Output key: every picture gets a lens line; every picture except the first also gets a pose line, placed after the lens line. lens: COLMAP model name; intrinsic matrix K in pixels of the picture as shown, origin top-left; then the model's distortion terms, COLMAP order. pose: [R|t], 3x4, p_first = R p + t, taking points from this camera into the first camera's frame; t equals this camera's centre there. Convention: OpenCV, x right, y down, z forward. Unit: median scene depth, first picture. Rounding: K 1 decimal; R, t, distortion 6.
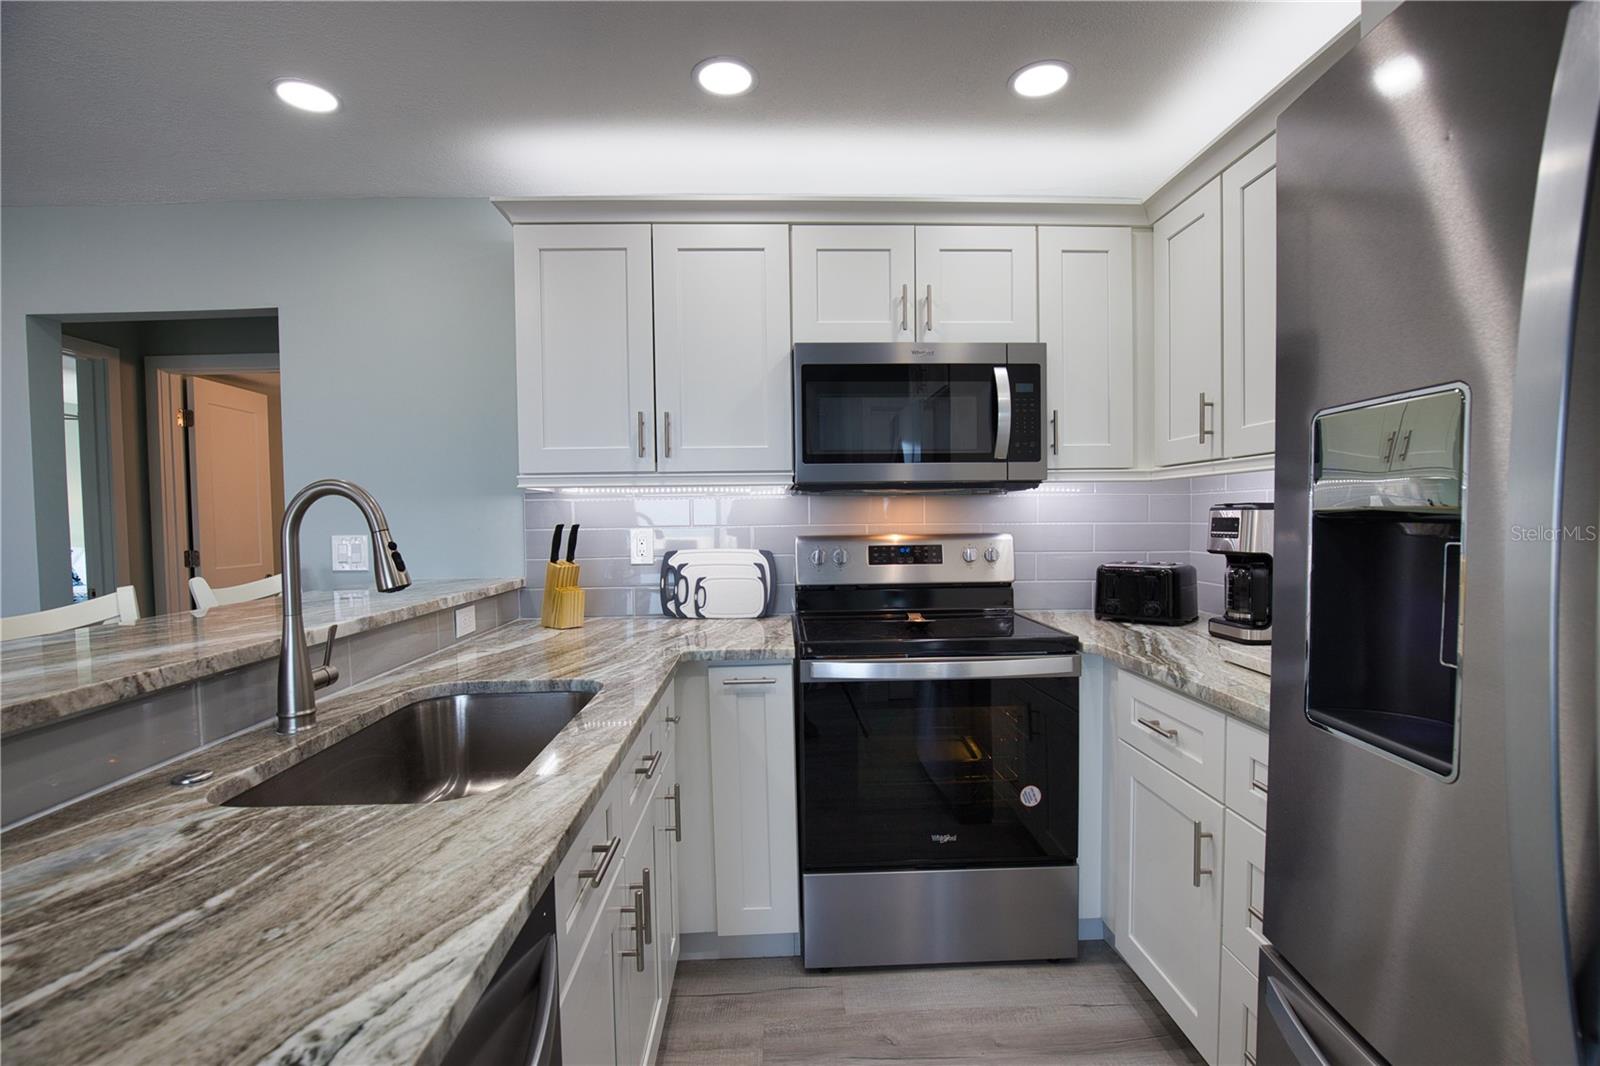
lens RADIAL K [[730.3, 0, 801.5], [0, 730.3, 535.3], [0, 0, 1]] dist [-0.036561, 0.008222]
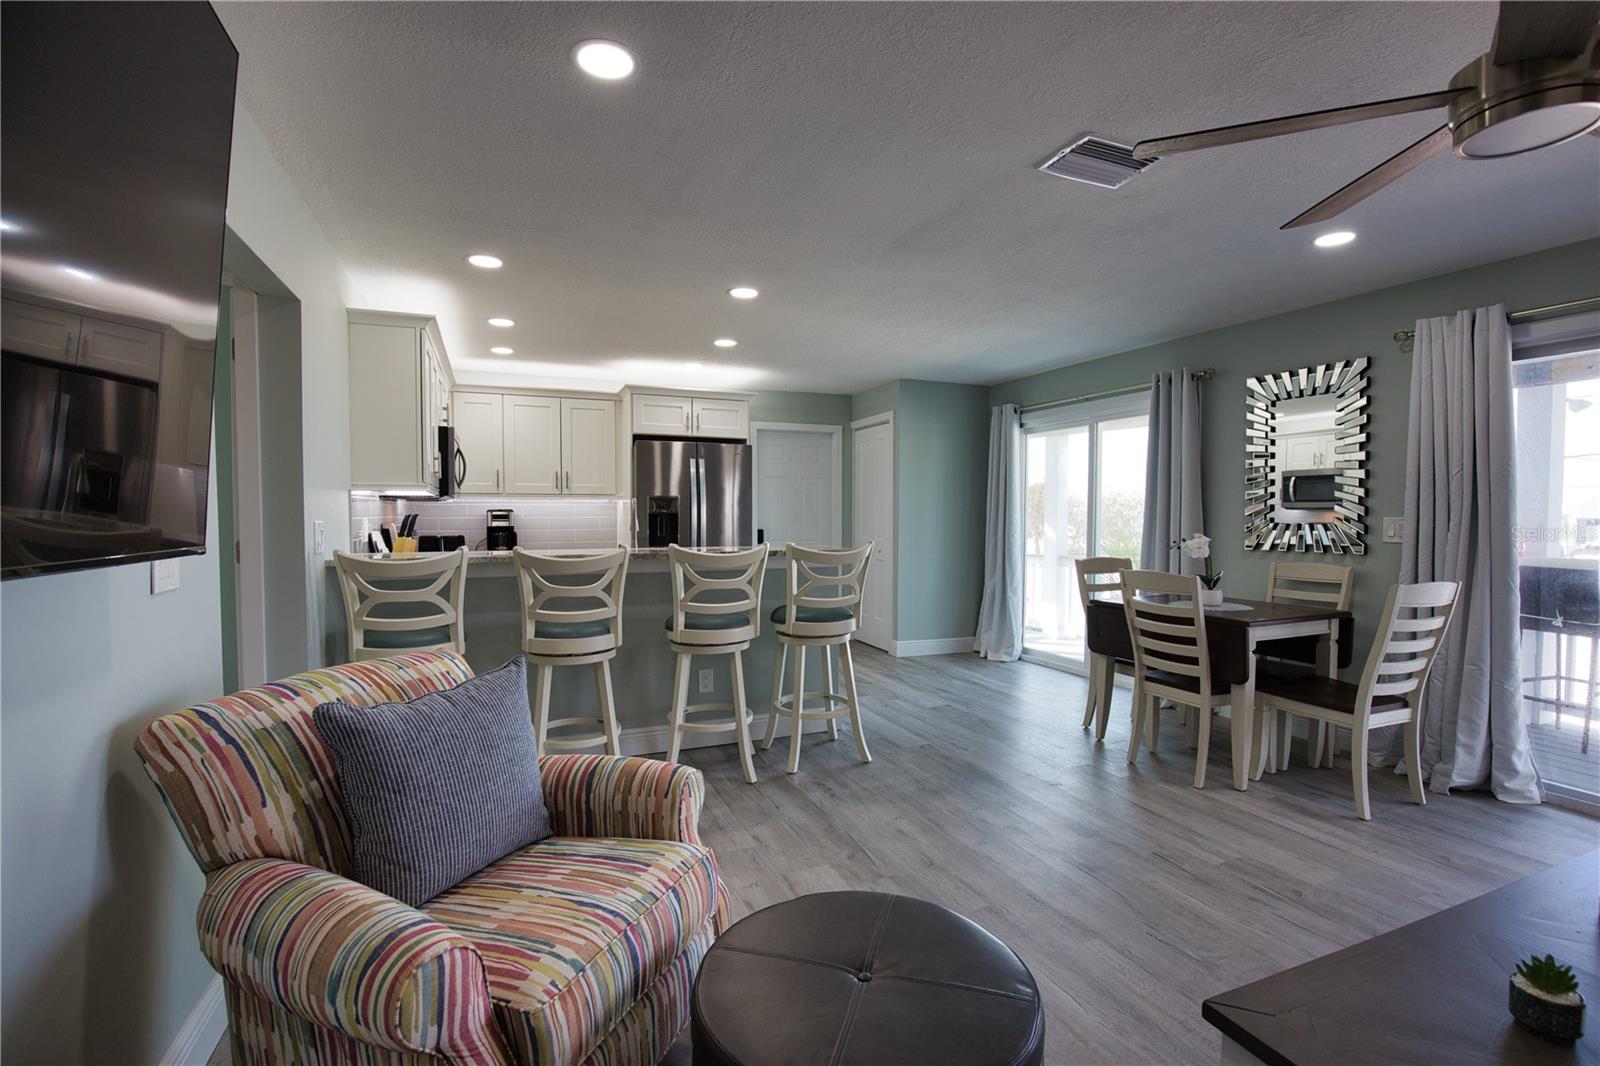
lens RADIAL K [[730.3, 0, 808.9], [0, 730.3, 535.8], [0, 0, 1]] dist [-0.036561, 0.008222]
pose [[-0.355242, -0.014415, 0.934663, -2.425810], [0.033781, 0.999030, 0.028247, 0.019782], [-0.934164, 0.041608, -0.354411, 0.851870]]
